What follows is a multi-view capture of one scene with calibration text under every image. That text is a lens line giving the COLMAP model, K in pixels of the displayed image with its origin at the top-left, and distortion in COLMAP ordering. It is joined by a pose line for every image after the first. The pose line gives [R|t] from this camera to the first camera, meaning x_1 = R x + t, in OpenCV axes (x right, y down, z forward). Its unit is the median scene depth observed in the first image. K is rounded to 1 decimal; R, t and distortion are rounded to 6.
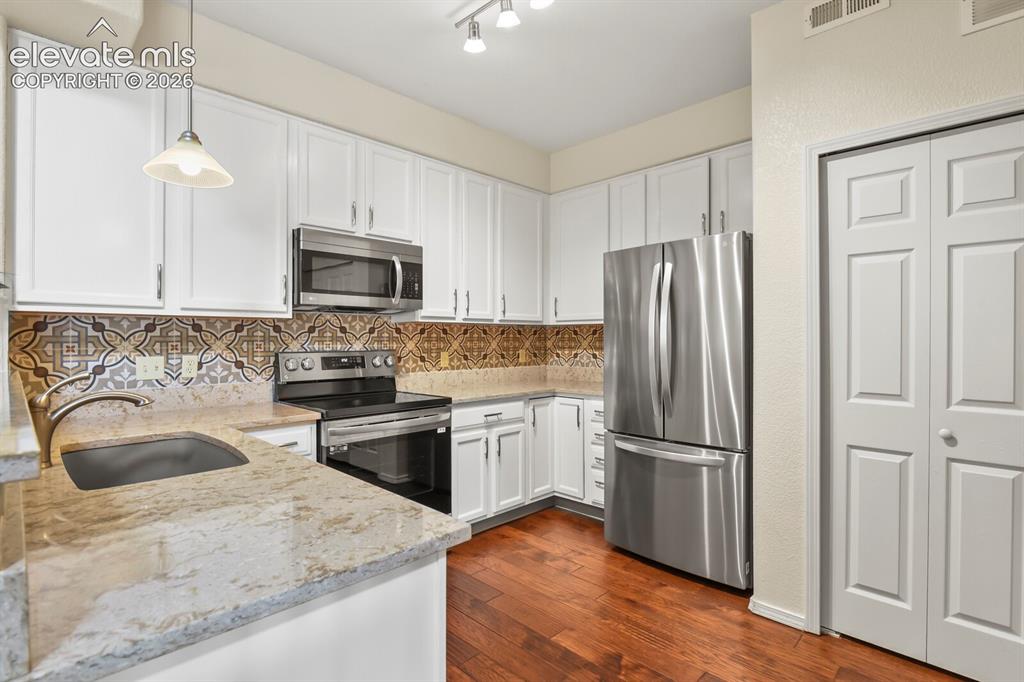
lens RADIAL K [[498.5, 0, 513.6], [0, 498.5, 341.0], [0, 0, 1]] dist [-0.006075, -0.002143]
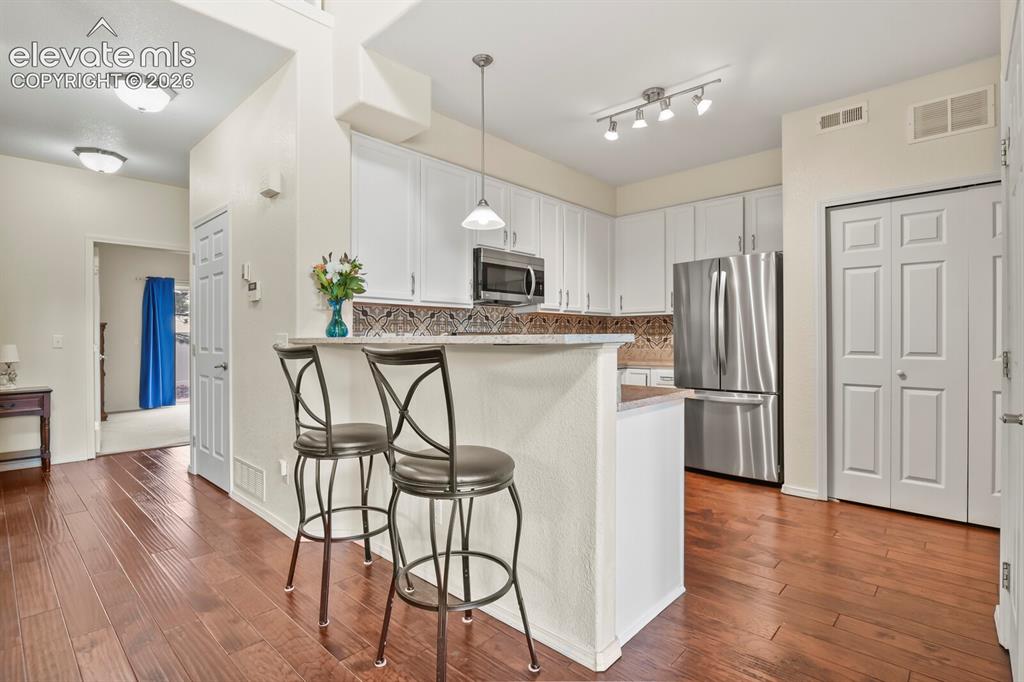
lens RADIAL K [[498.5, 0, 513.6], [0, 498.5, 341.0], [0, 0, 1]] dist [-0.006075, -0.002143]
pose [[0.999552, -0.002072, 0.029861, -0.374549], [0.002108, 0.999997, -0.001149, 0.053591], [-0.029859, 0.001211, 0.999553, -0.490248]]
